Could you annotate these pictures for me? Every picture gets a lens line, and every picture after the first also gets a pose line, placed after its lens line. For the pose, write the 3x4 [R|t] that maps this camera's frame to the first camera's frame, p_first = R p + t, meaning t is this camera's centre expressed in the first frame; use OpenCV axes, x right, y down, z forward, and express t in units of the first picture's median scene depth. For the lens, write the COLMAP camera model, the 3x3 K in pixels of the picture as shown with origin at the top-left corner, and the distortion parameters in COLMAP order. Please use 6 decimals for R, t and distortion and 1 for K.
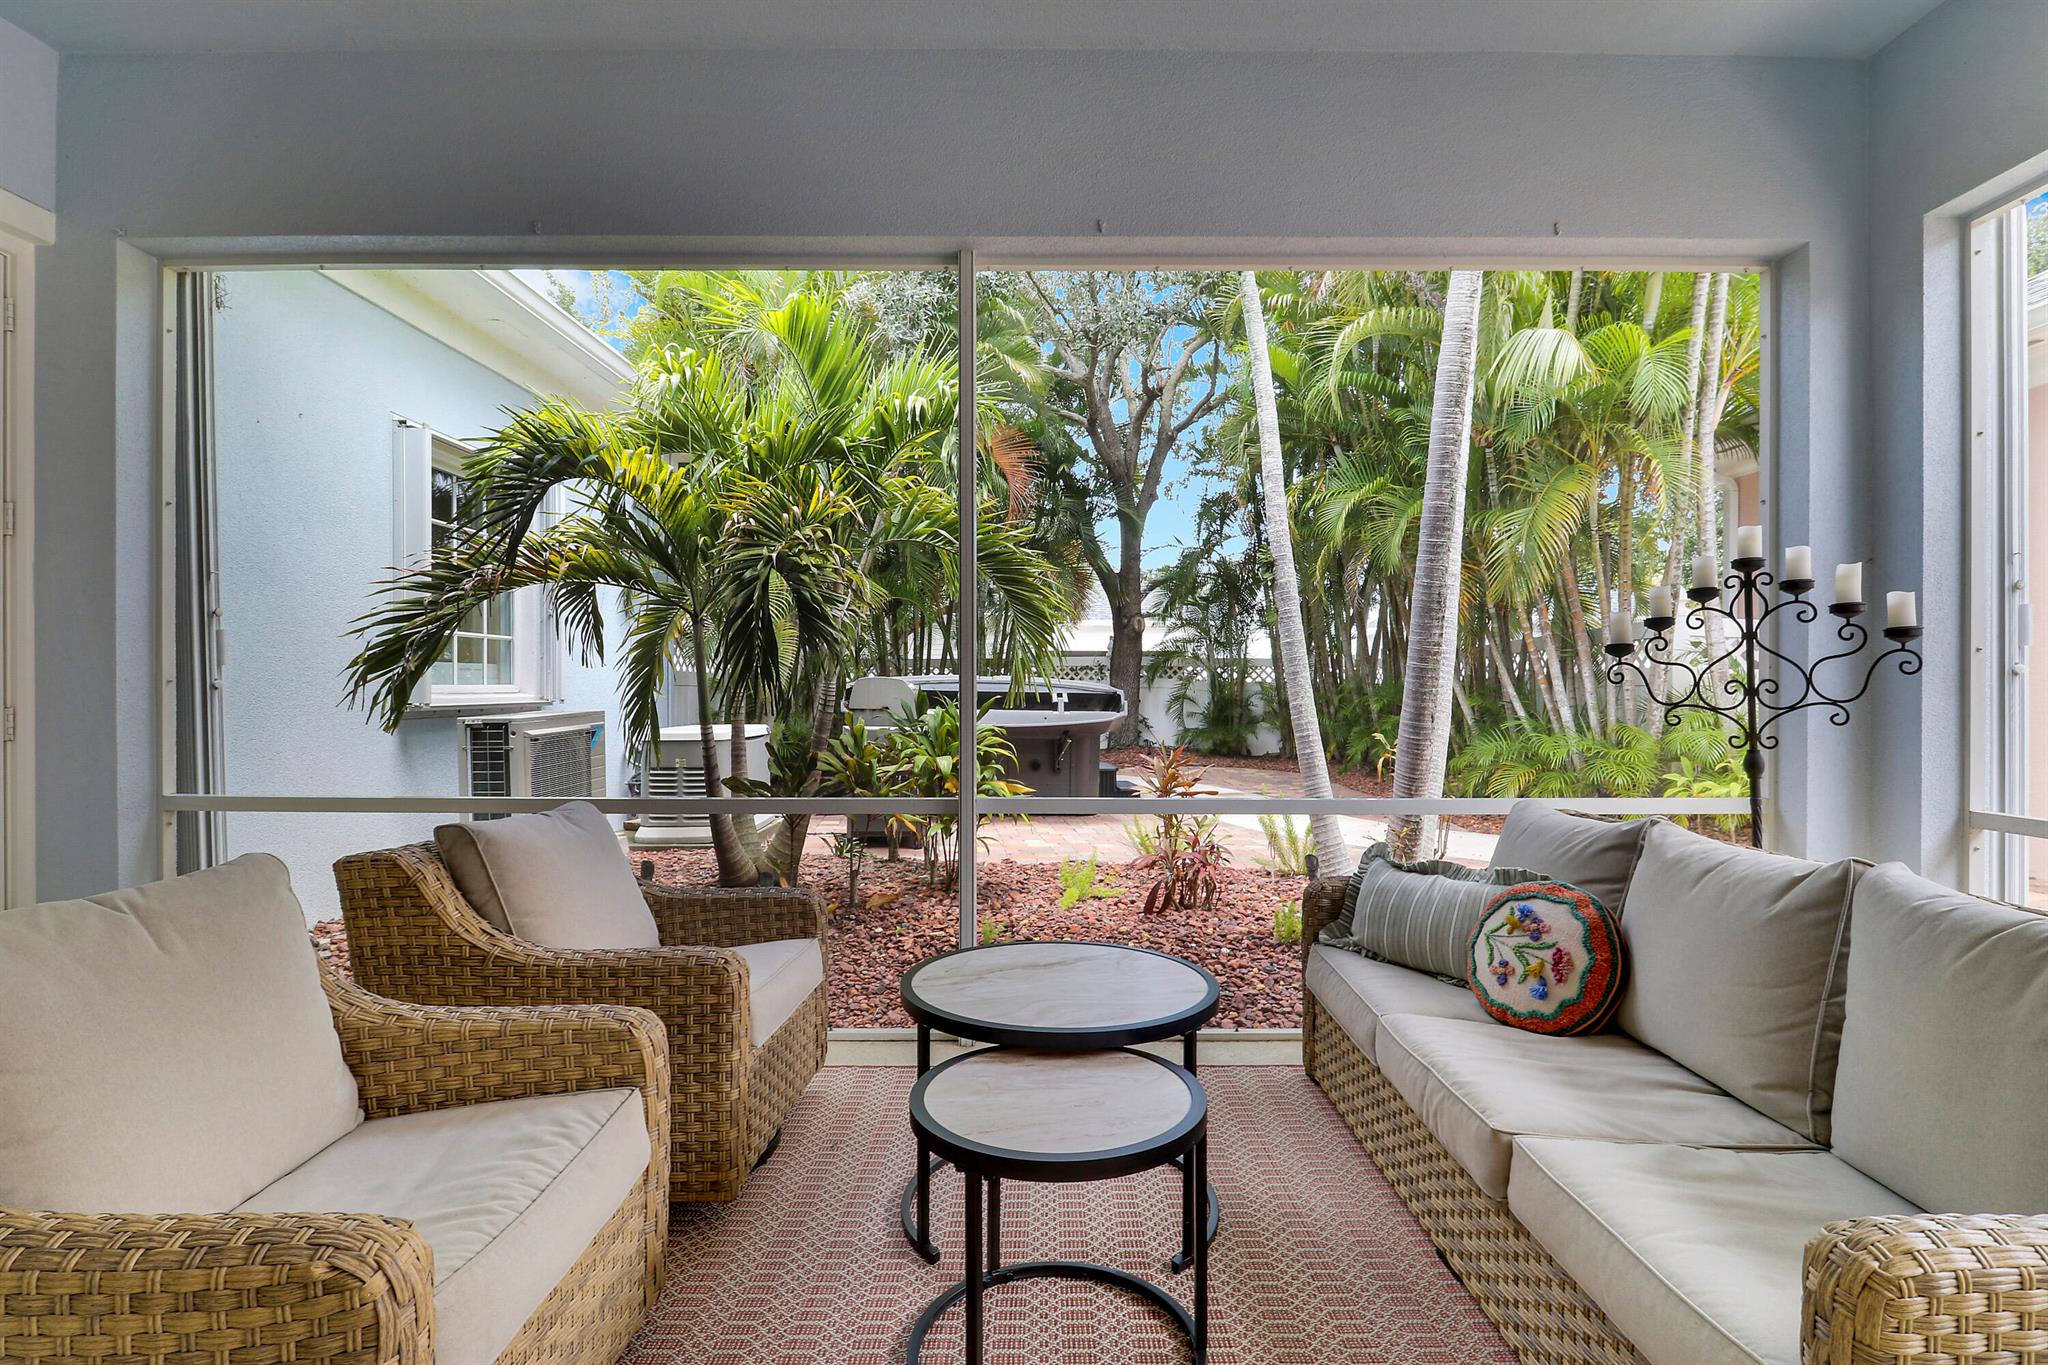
lens RADIAL K [[980.2, 0, 1027.0], [0, 980.2, 699.3], [0, 0, 1]] dist [0.000917, -0.013152]
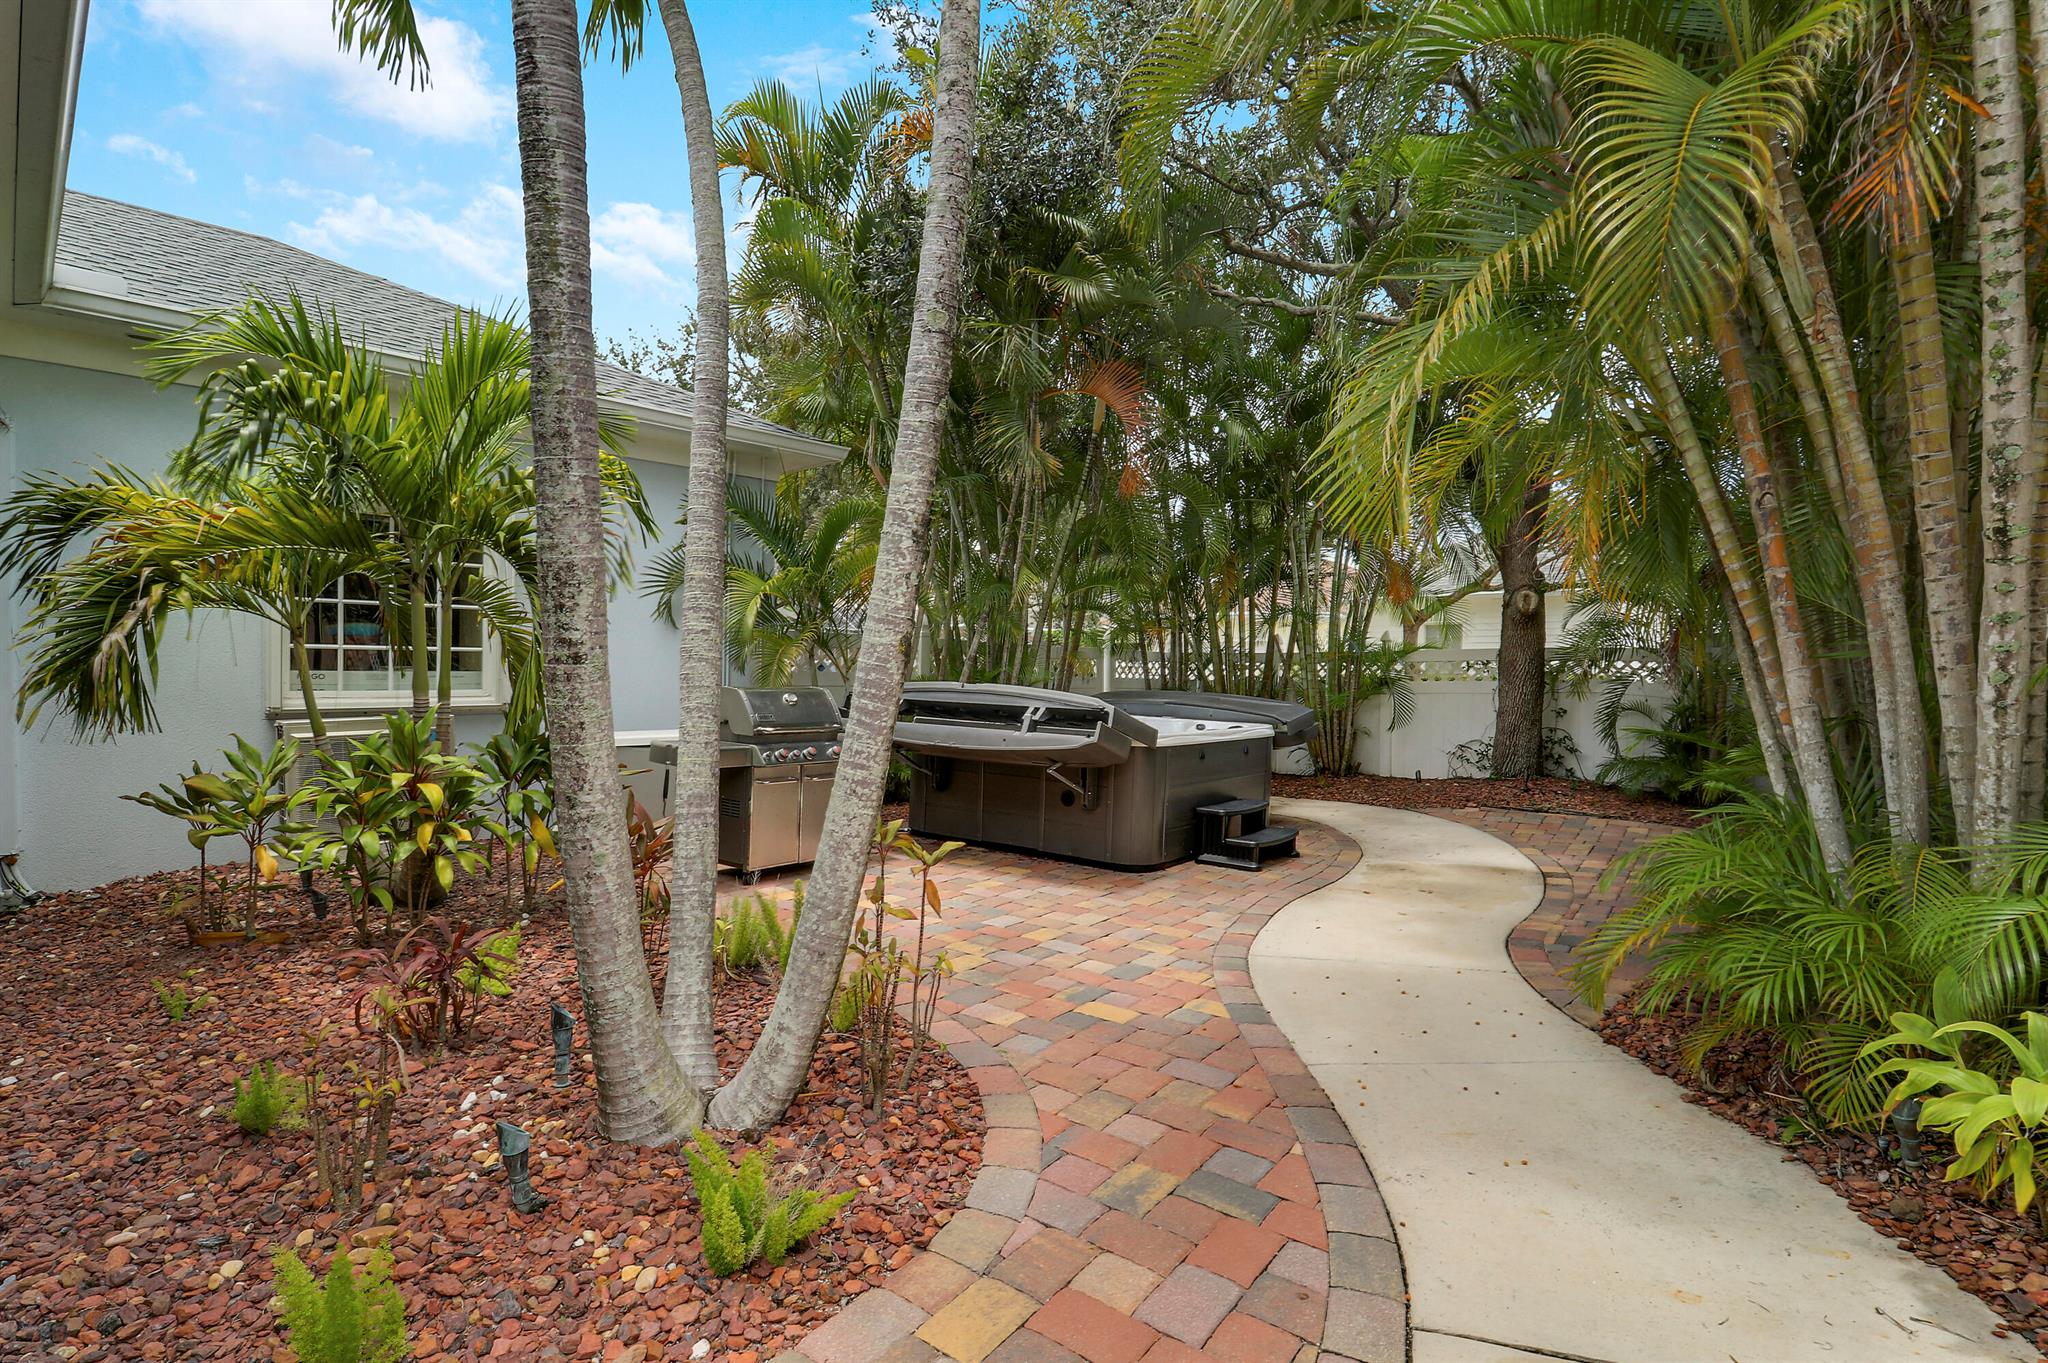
lens RADIAL K [[980.2, 0, 1027.0], [0, 980.2, 698.3], [0, 0, 1]] dist [0.000917, -0.013152]
pose [[0.727686, 0.024154, -0.685485, 1.208267], [-0.015544, 0.999704, 0.018725, -0.059813], [0.685734, -0.002971, 0.727846, 0.995619]]
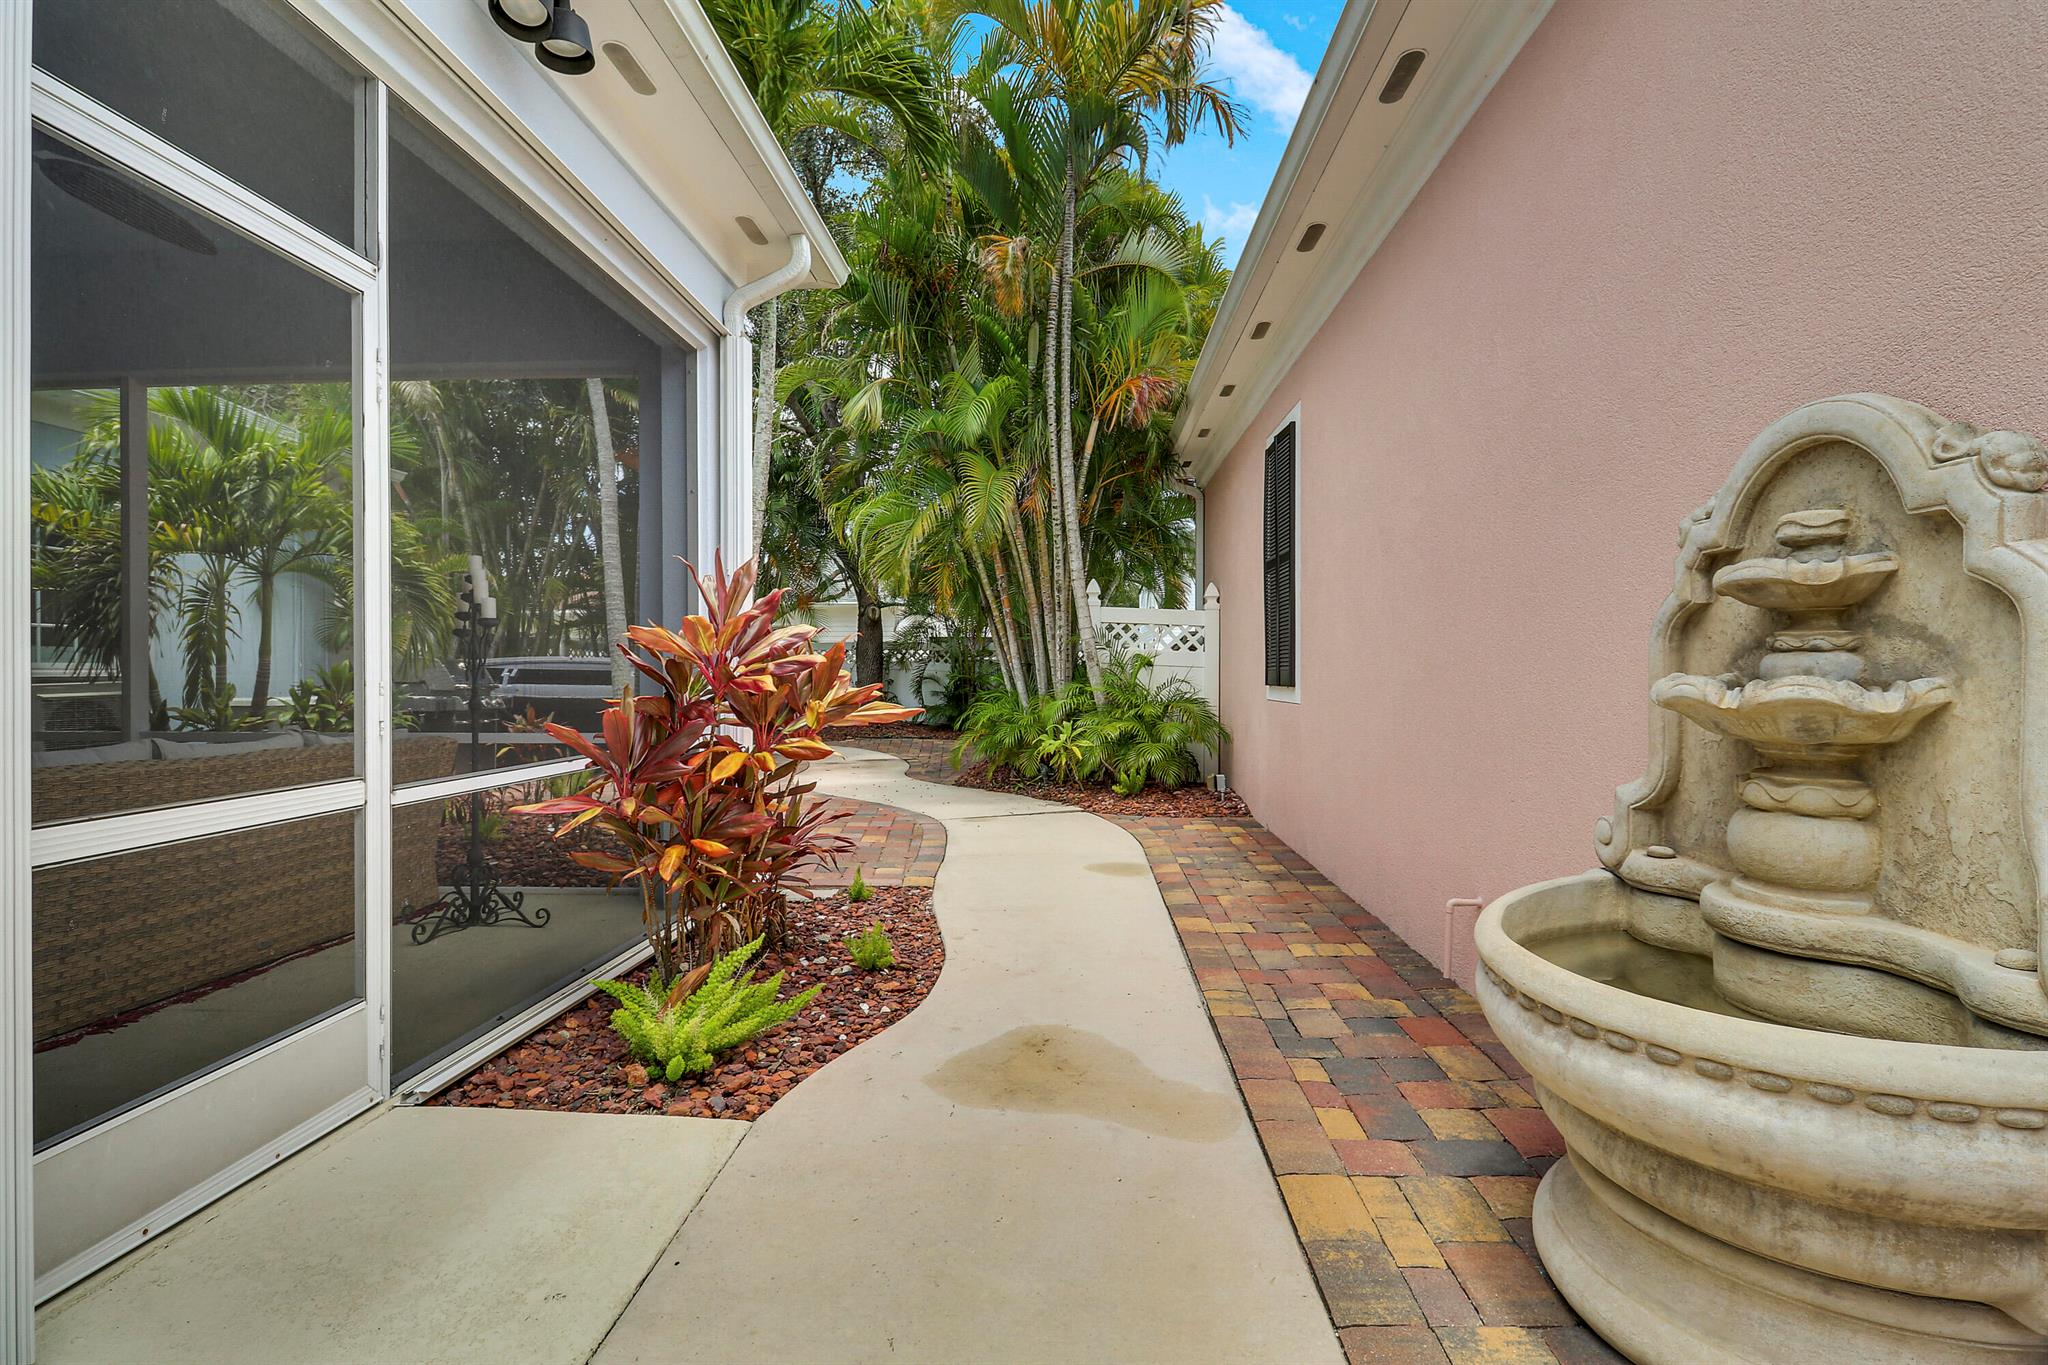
lens RADIAL K [[980.2, 0, 1027.0], [0, 980.2, 699.3], [0, 0, 1]] dist [0.000917, -0.013152]
pose [[0.998244, -0.000661, -0.059231, 1.295022], [0.001488, 0.999902, 0.013930, 0.027279], [0.059216, -0.013994, 0.998147, -0.394652]]
